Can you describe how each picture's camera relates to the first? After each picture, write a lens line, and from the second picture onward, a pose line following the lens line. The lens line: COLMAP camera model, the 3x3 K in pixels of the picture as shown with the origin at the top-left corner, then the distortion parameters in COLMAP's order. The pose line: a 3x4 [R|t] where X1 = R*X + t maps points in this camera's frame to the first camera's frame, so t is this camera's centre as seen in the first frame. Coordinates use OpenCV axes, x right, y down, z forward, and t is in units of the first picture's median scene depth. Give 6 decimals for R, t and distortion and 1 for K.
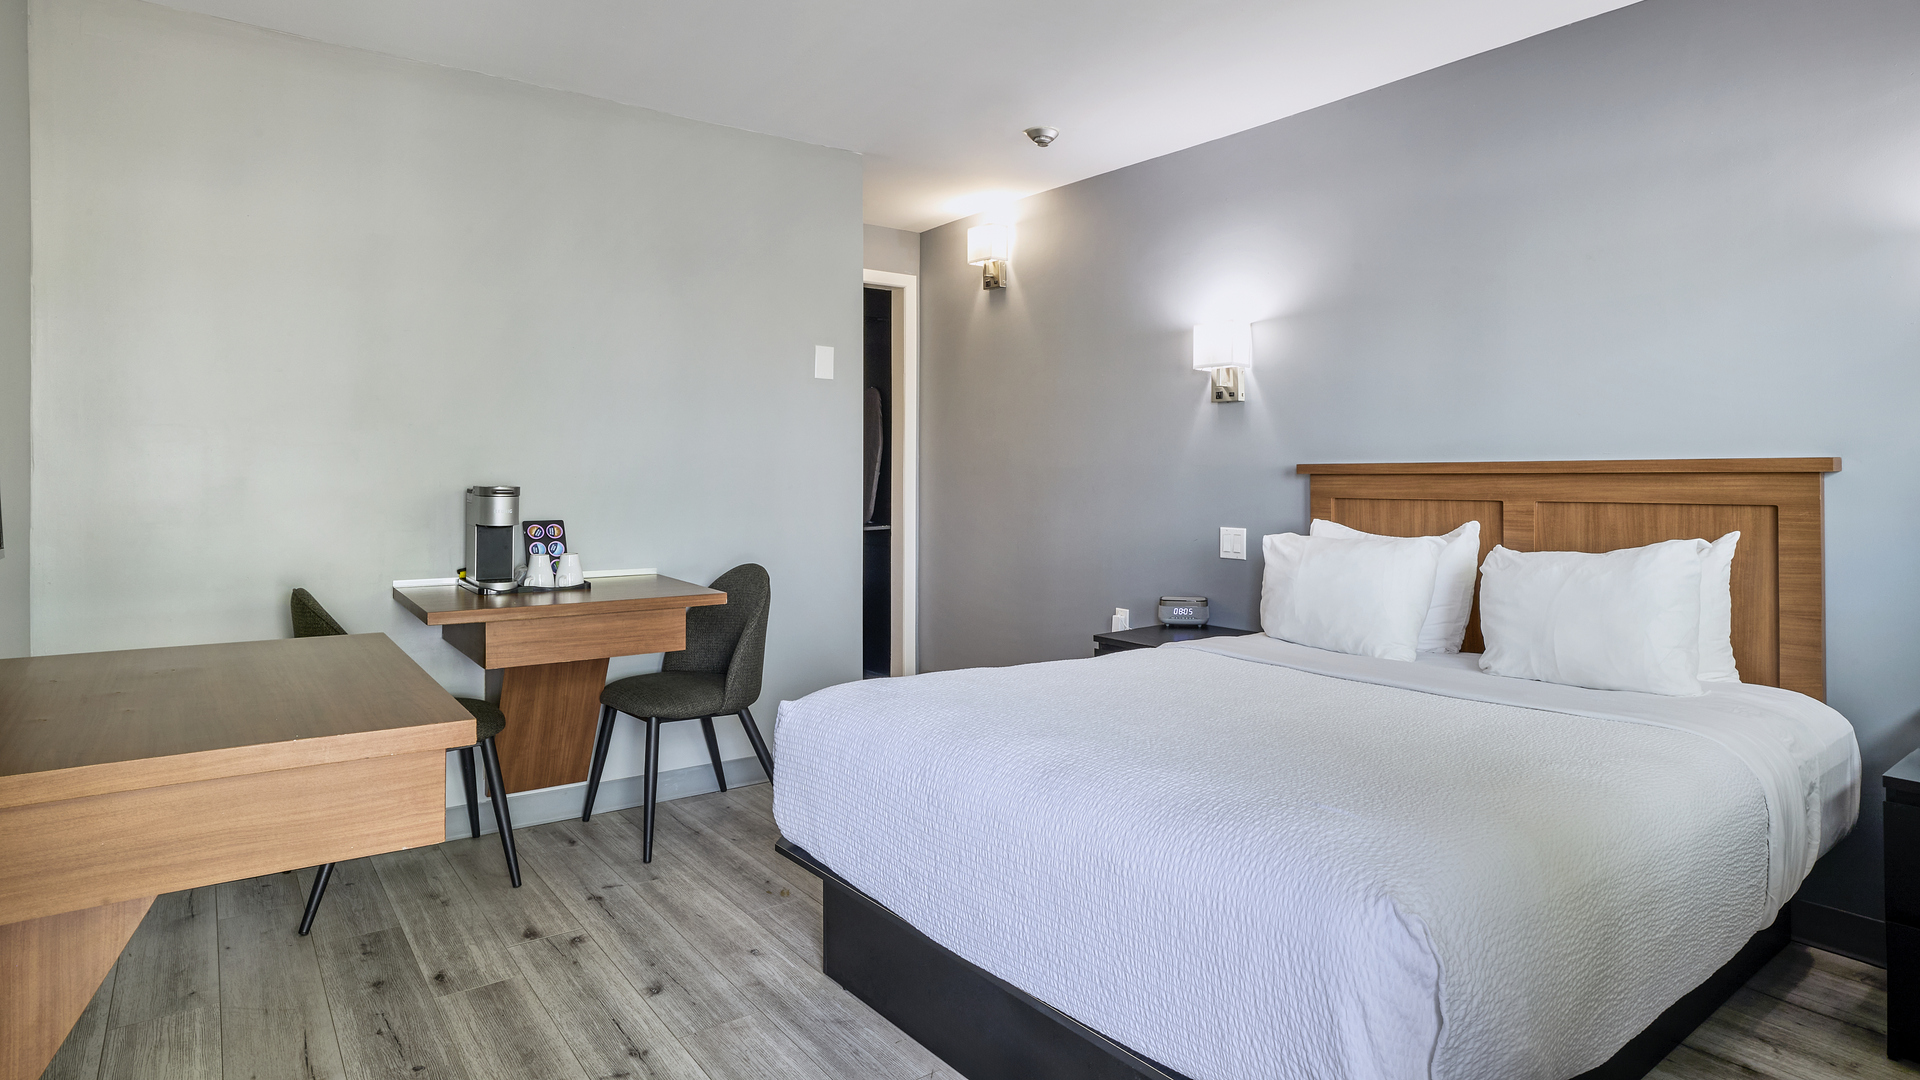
lens RADIAL K [[995.1, 0, 957.9], [0, 995.1, 532.1], [0, 0, 1]] dist [0.000020, 0.000043]
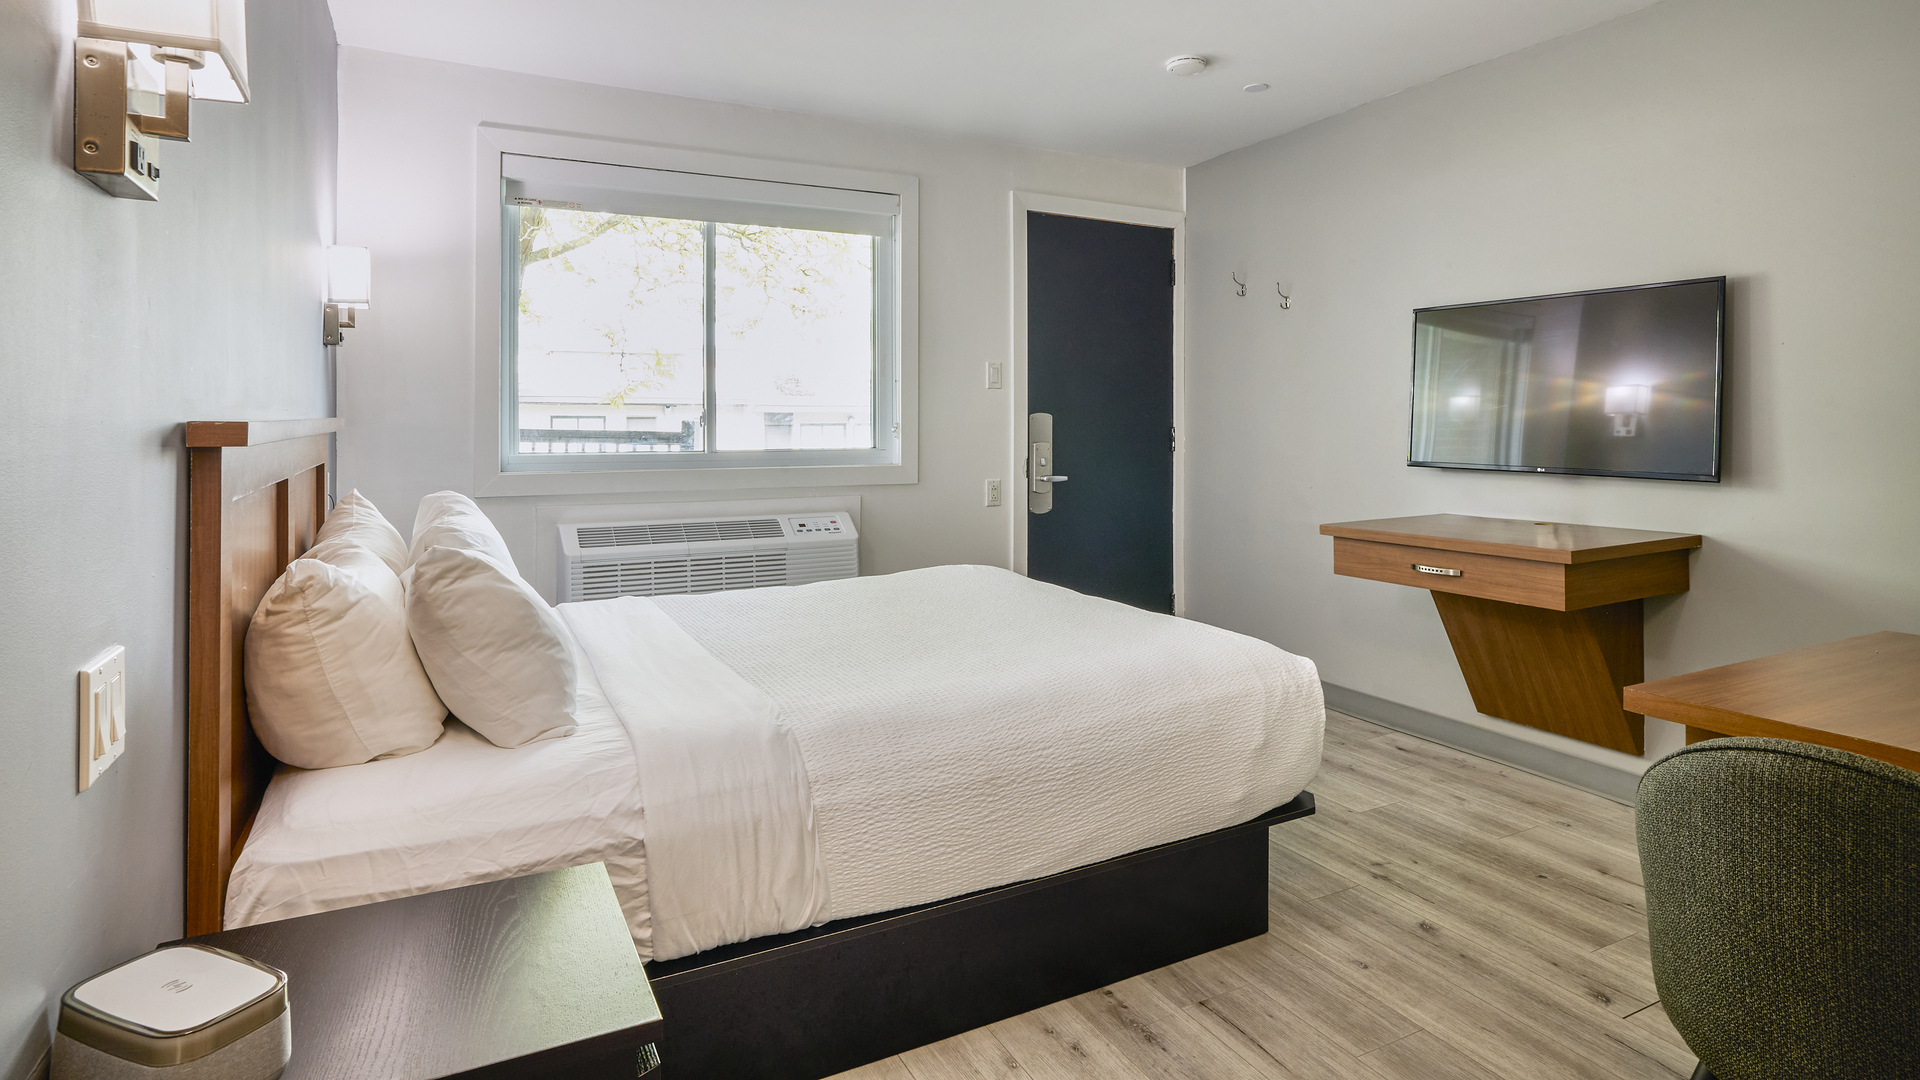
lens RADIAL K [[1007.8, 0, 960.2], [0, 1007.8, 539.1], [0, 0, 1]] dist [-0.029024, -0.000396]
pose [[-0.987251, -0.006464, 0.159038, 0.013044], [0.019613, 0.986620, 0.161850, -0.112260], [-0.157956, 0.162906, -0.973916, 1.921621]]
